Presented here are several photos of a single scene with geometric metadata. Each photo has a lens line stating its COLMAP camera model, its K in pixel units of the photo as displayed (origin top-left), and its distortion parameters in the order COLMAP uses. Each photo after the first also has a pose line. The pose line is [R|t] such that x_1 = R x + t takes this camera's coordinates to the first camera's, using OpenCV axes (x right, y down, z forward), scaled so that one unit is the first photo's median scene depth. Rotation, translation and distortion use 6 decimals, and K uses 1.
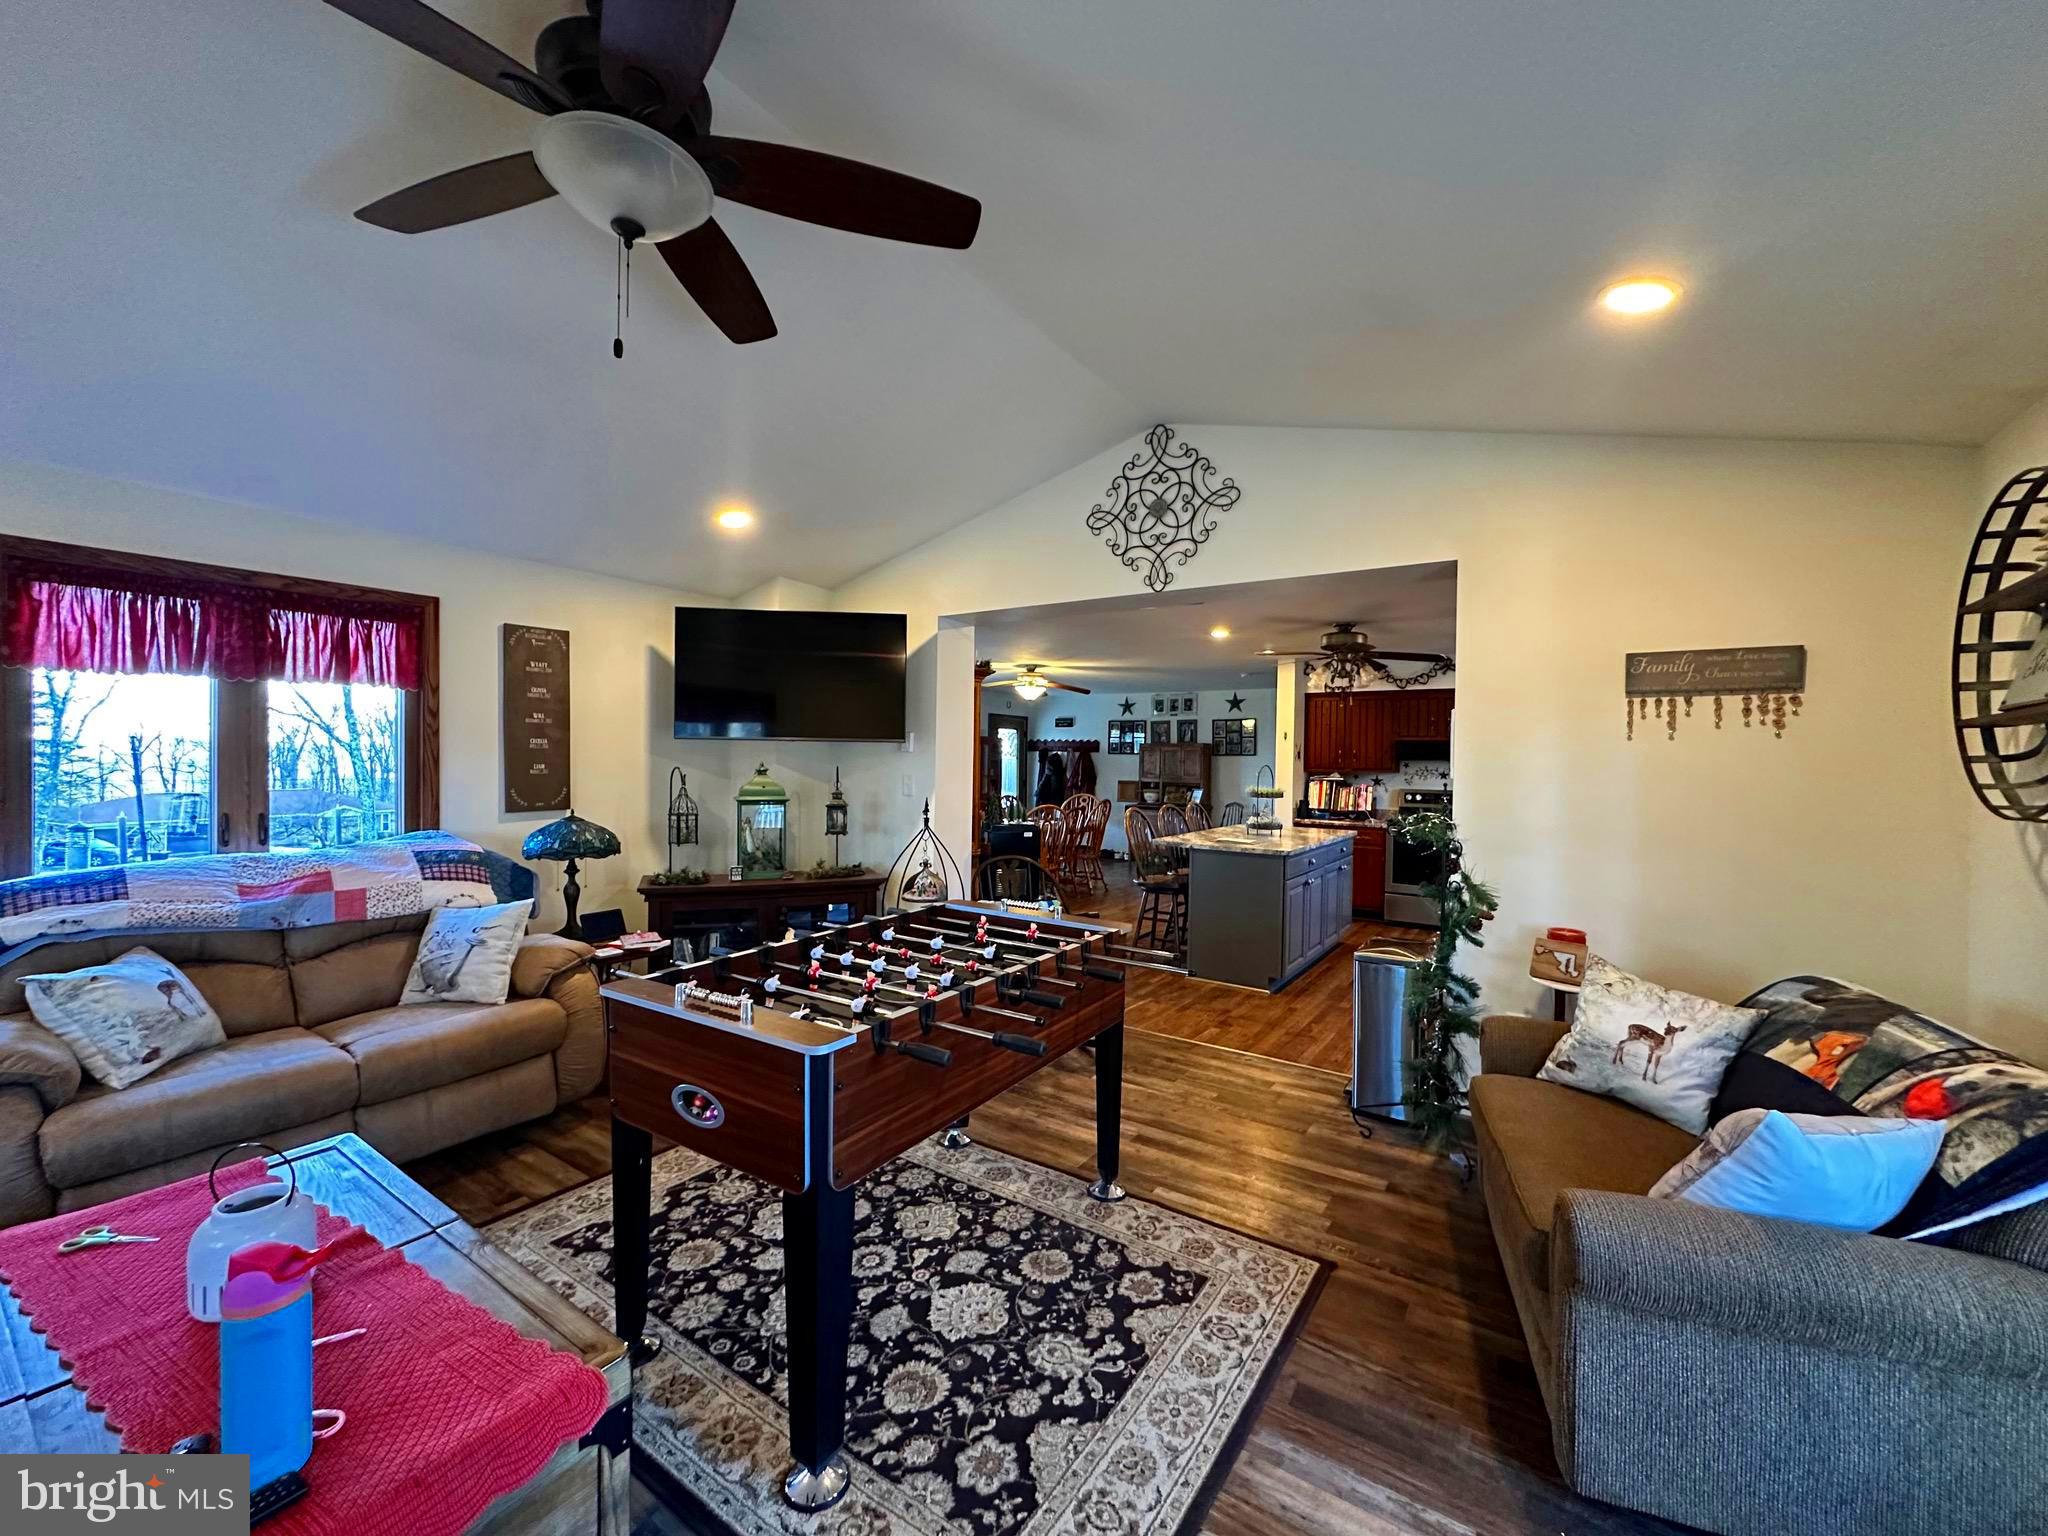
lens RADIAL K [[815.5, 0, 1024.9], [0, 815.5, 767.7], [0, 0, 1]] dist [-0.003956, 0.000827]
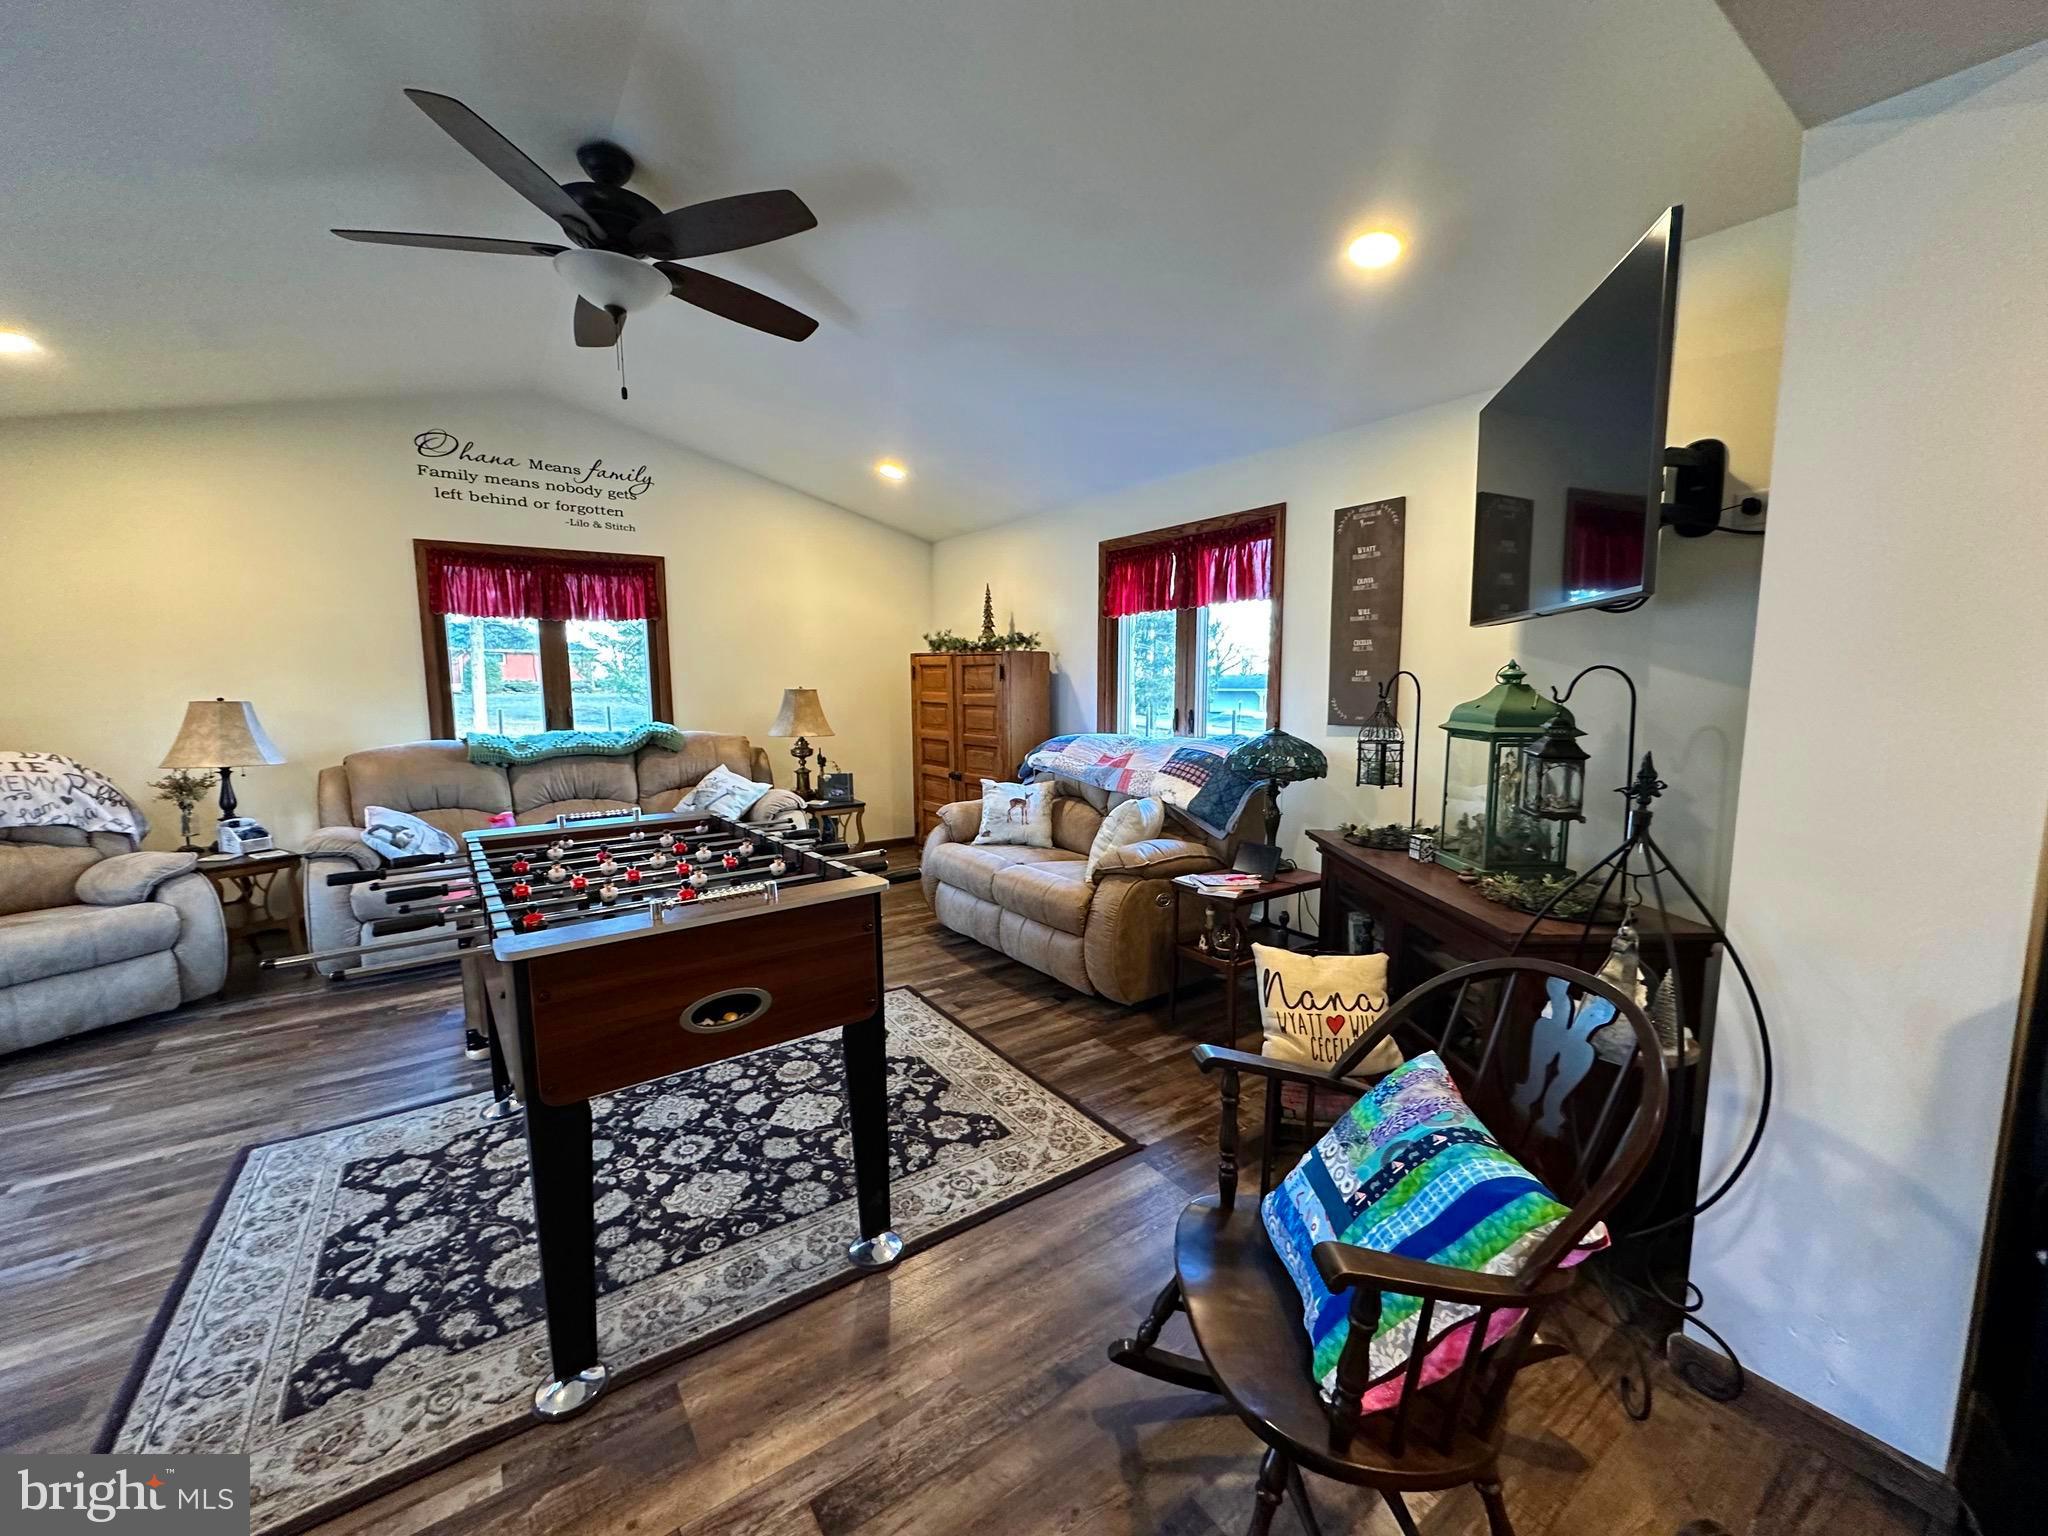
lens RADIAL K [[815.5, 0, 1024.9], [0, 815.5, 767.7], [0, 0, 1]] dist [-0.003956, 0.000827]
pose [[-0.355212, 0.091236, -0.930323, 0.510364], [-0.012380, 0.994679, 0.102274, 0.022184], [0.934704, 0.047846, -0.352192, 1.569541]]
